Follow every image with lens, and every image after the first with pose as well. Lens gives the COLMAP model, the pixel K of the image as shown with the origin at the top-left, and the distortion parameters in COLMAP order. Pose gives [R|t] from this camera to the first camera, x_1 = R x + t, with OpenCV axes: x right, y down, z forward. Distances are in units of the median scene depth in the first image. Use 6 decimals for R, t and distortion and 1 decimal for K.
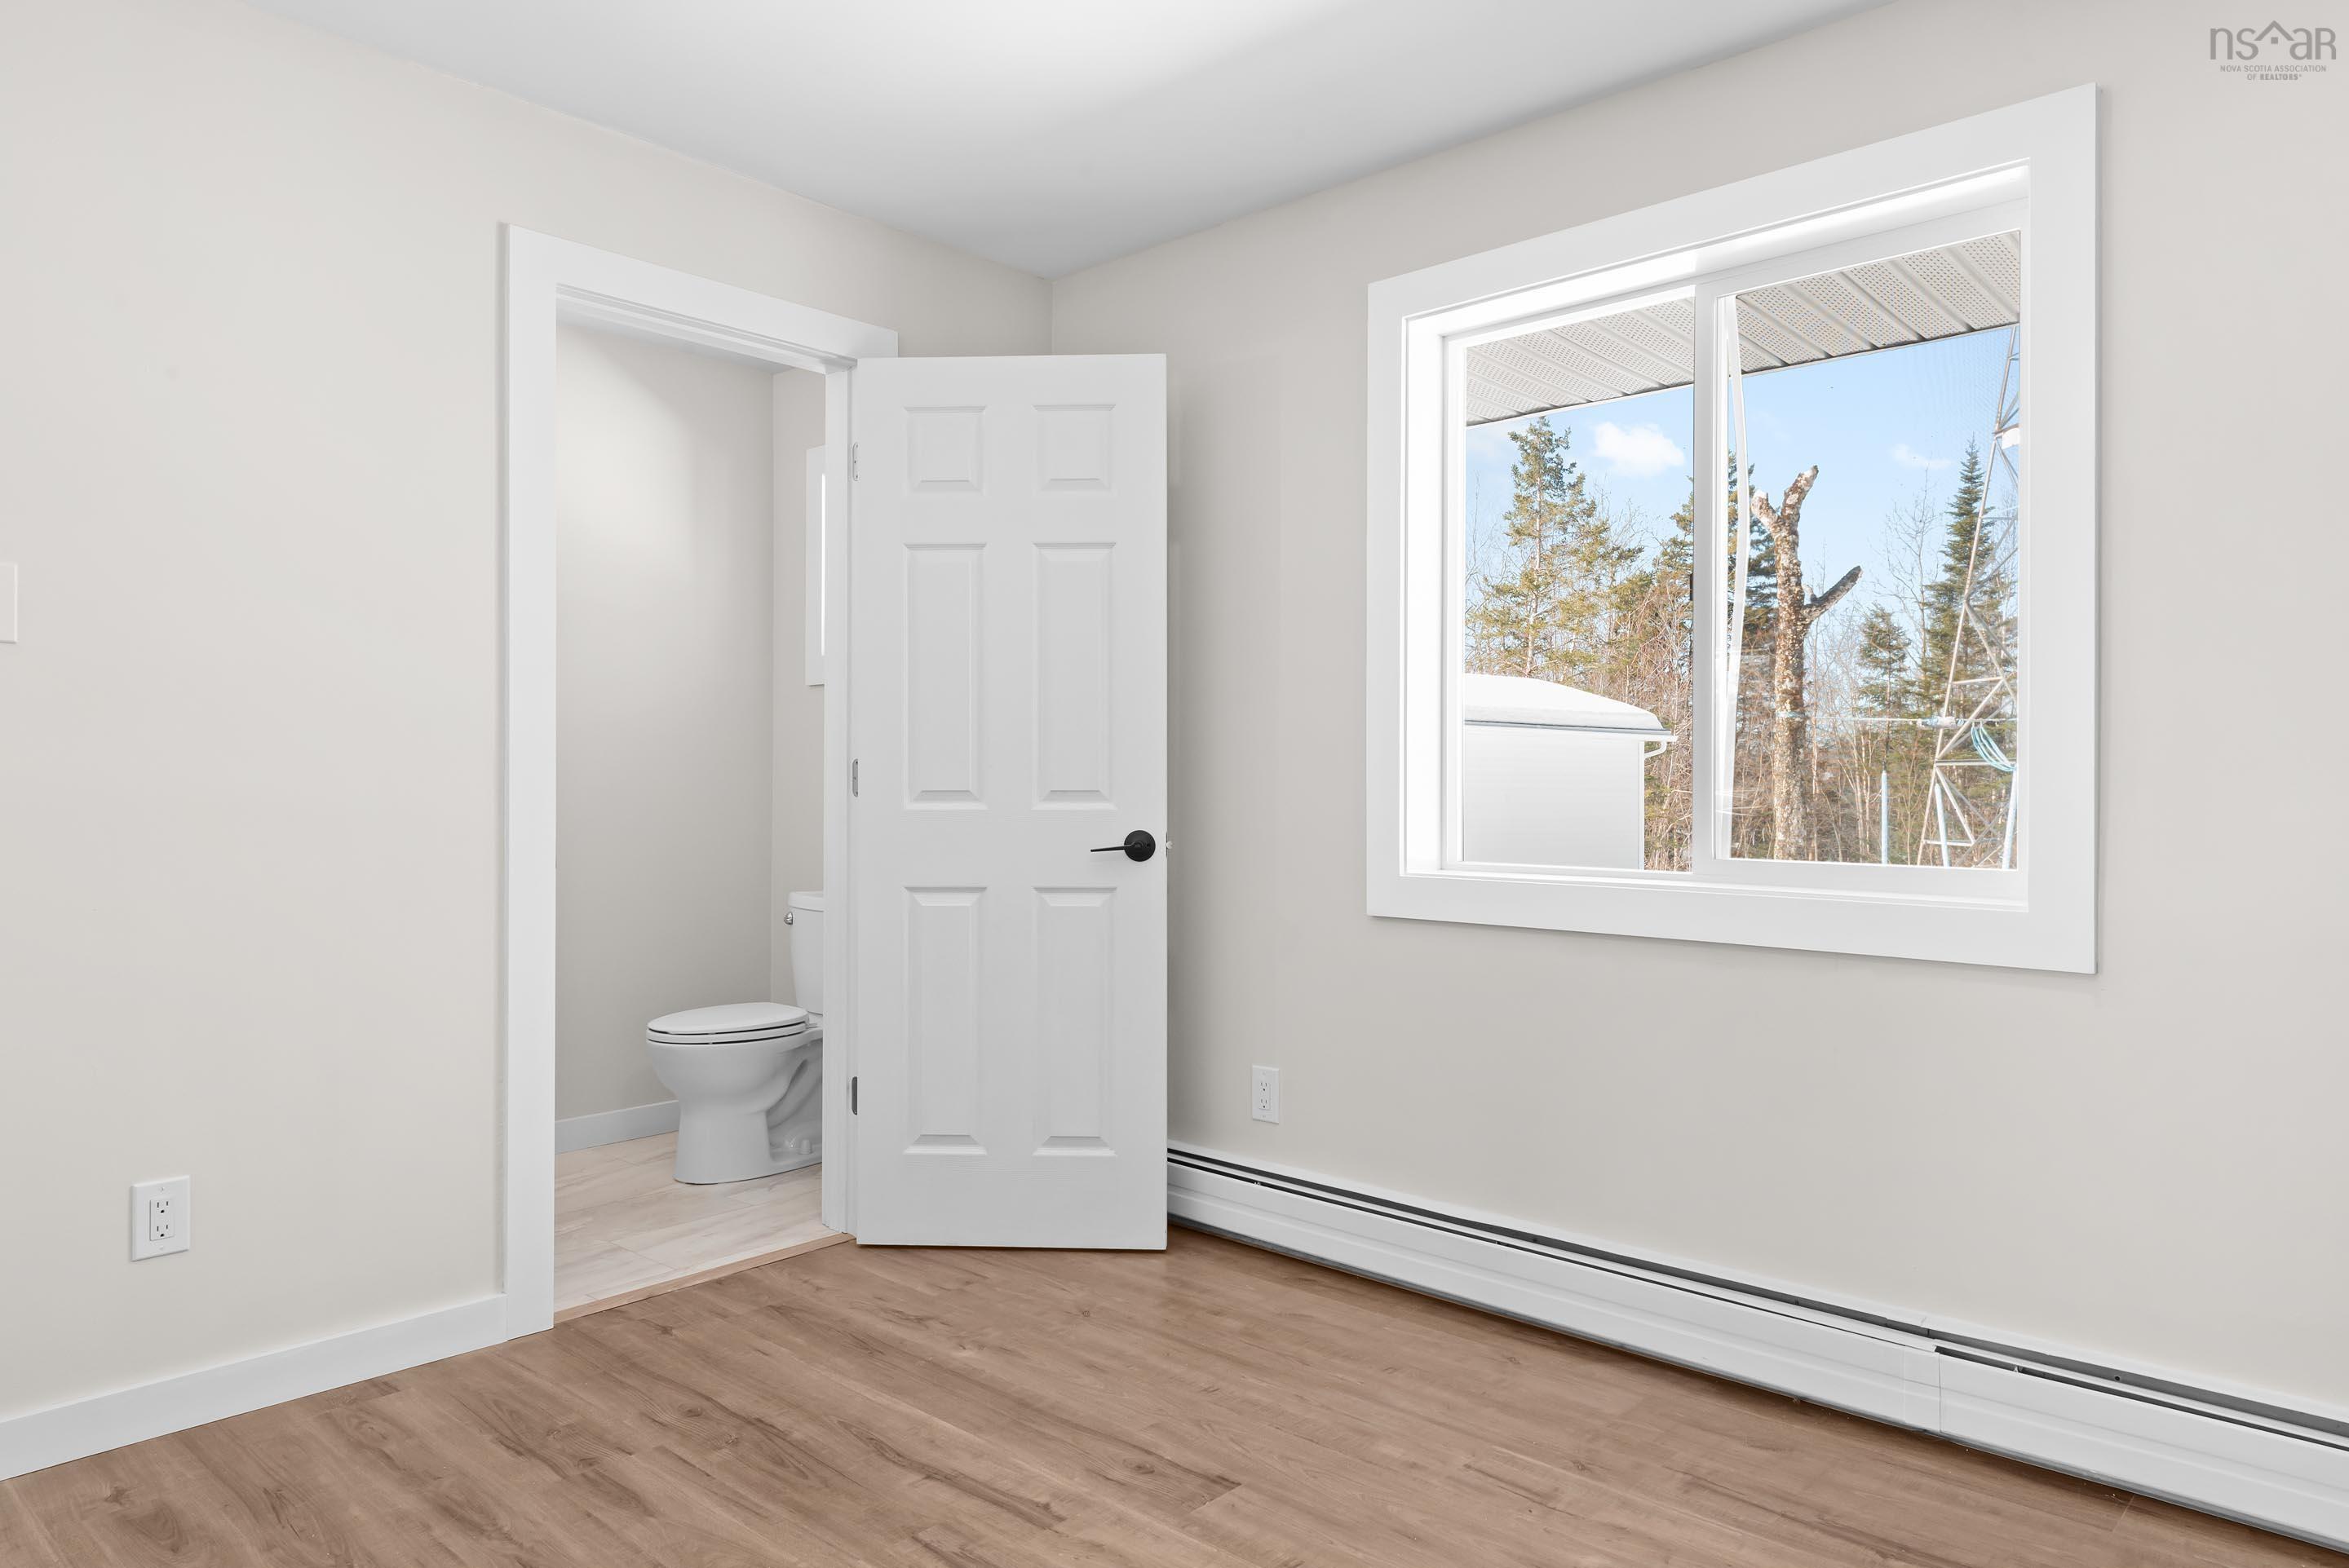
lens RADIAL K [[1472.9, 0, 1174.5], [0, 1472.9, 784.0], [0, 0, 1]] dist [0.020886, -0.000531]
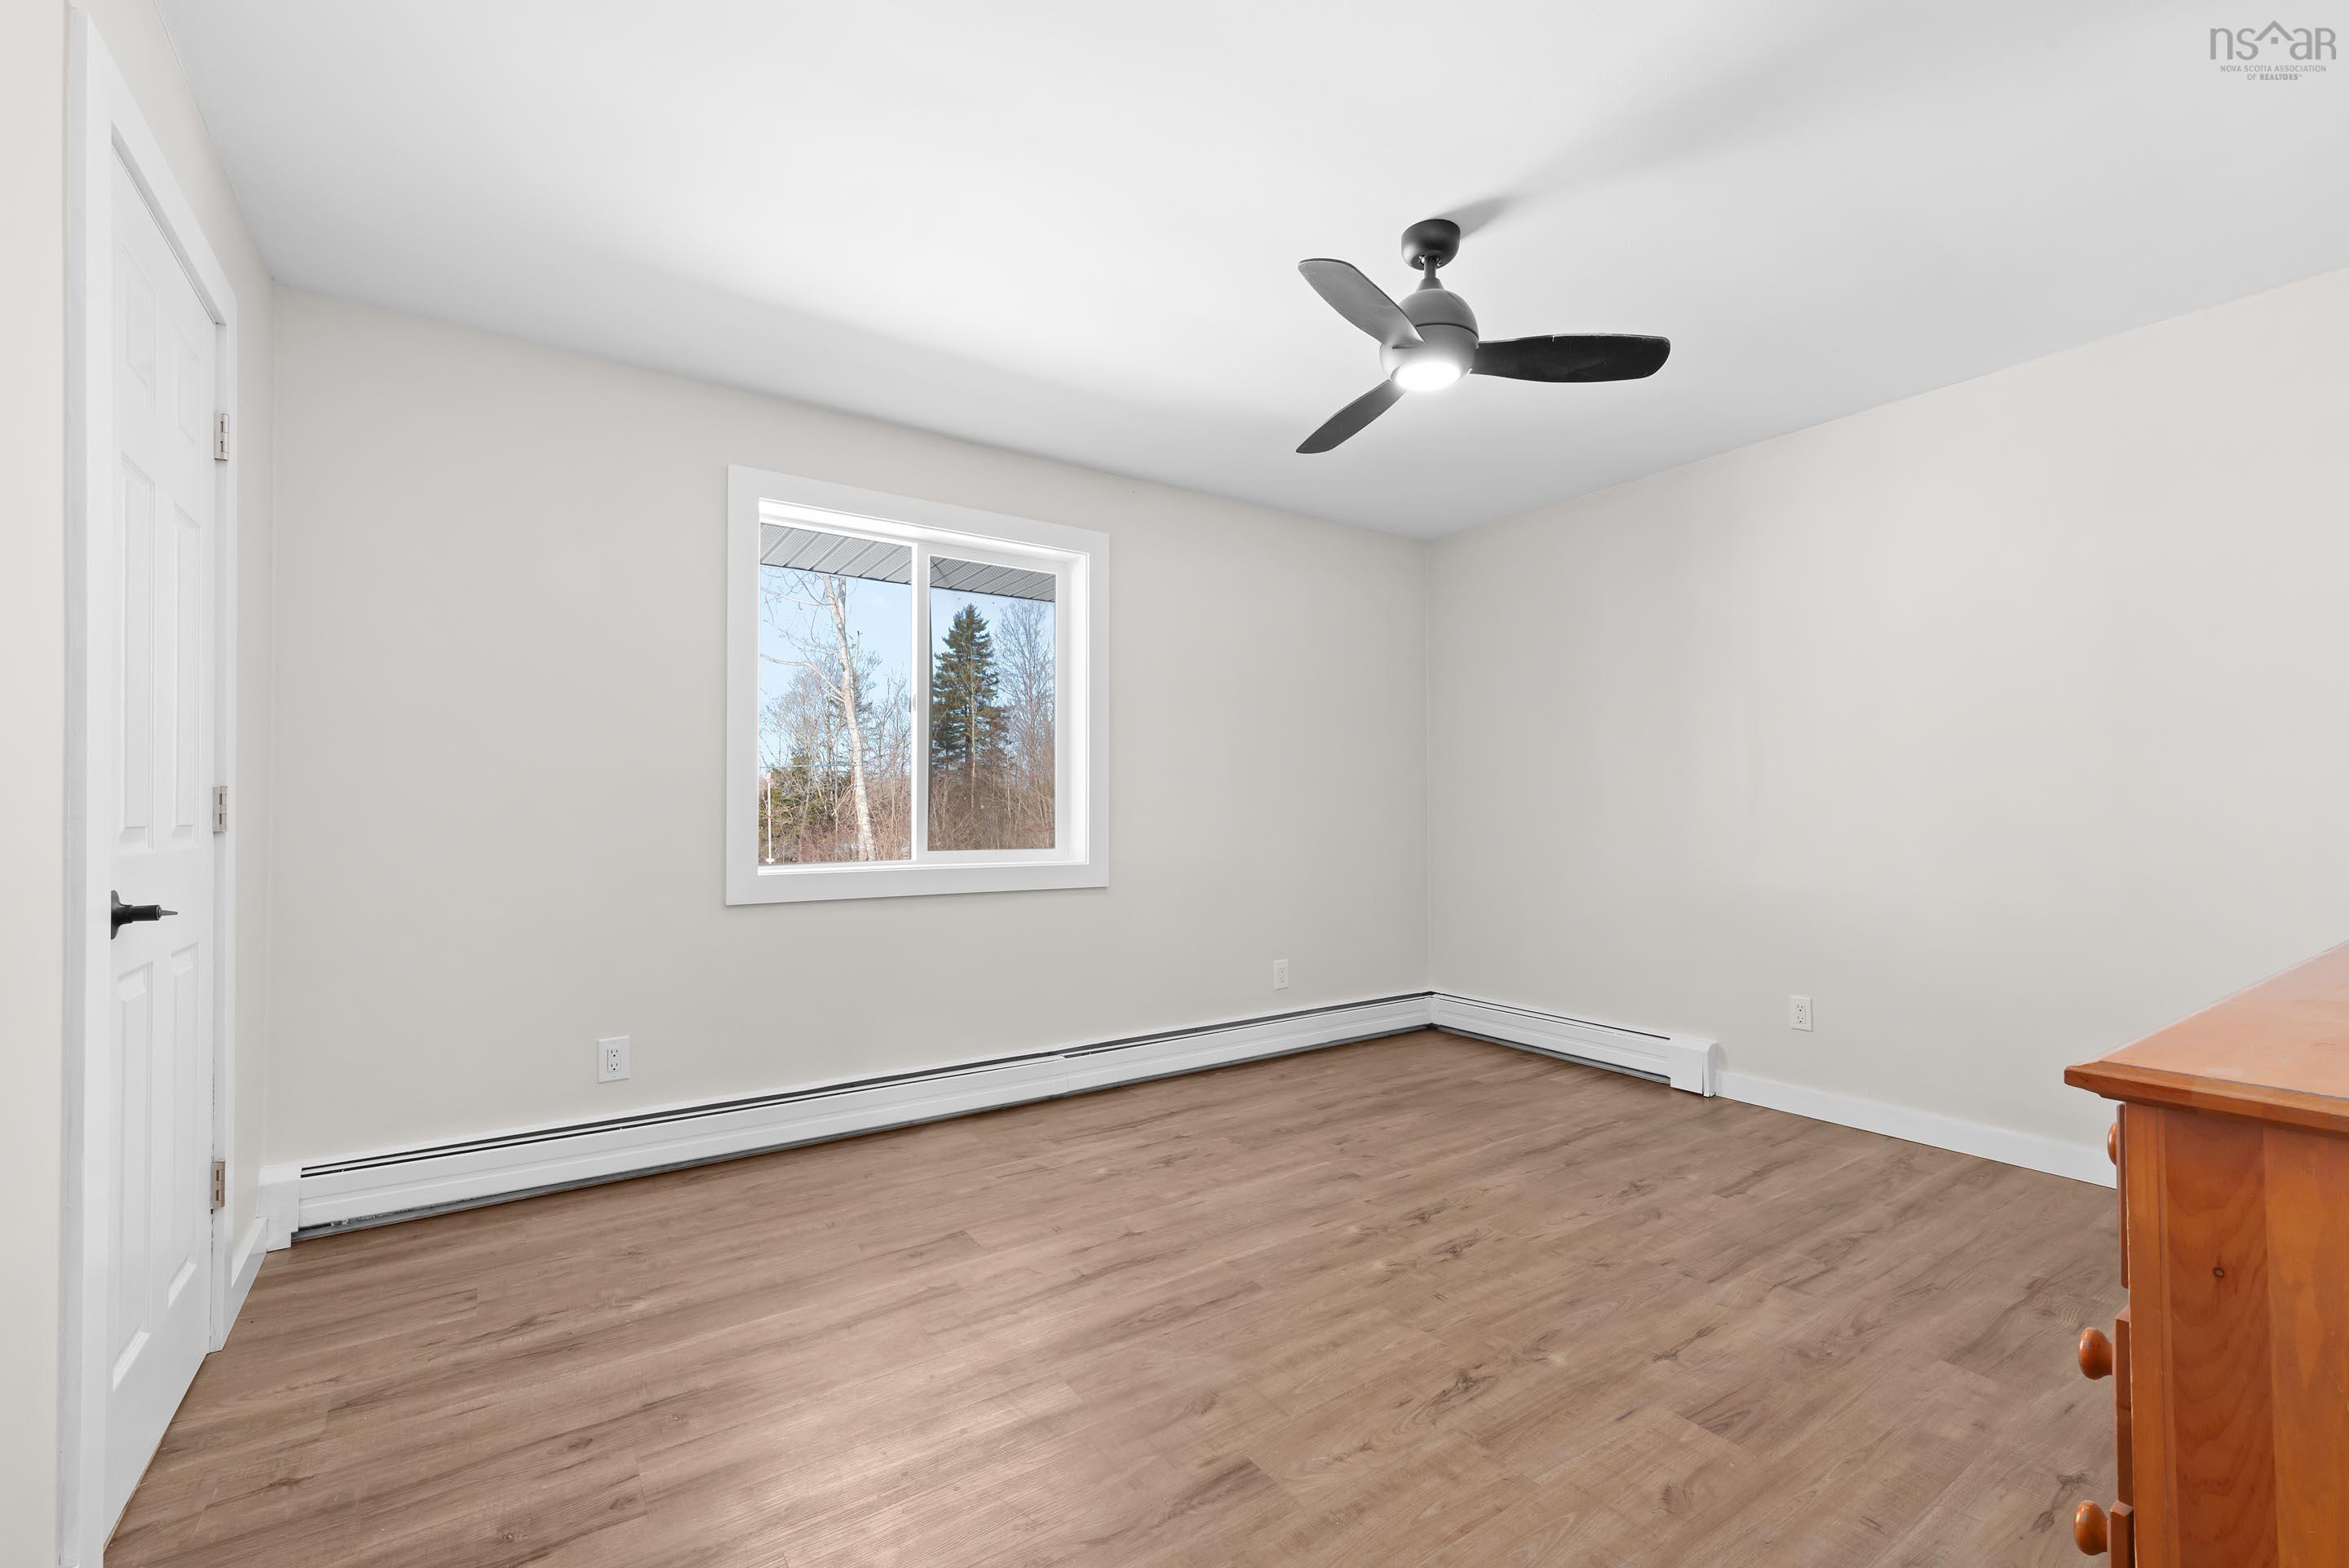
lens RADIAL K [[978.3, 0, 1172.7], [0, 978.3, 786.1], [0, 0, 1]] dist [0.015907, -0.004517]
pose [[0.239307, 0.022146, 0.970691, -0.851267], [0.005960, 0.999688, -0.024276, -0.001869], [-0.970926, 0.011595, 0.239101, 0.427489]]
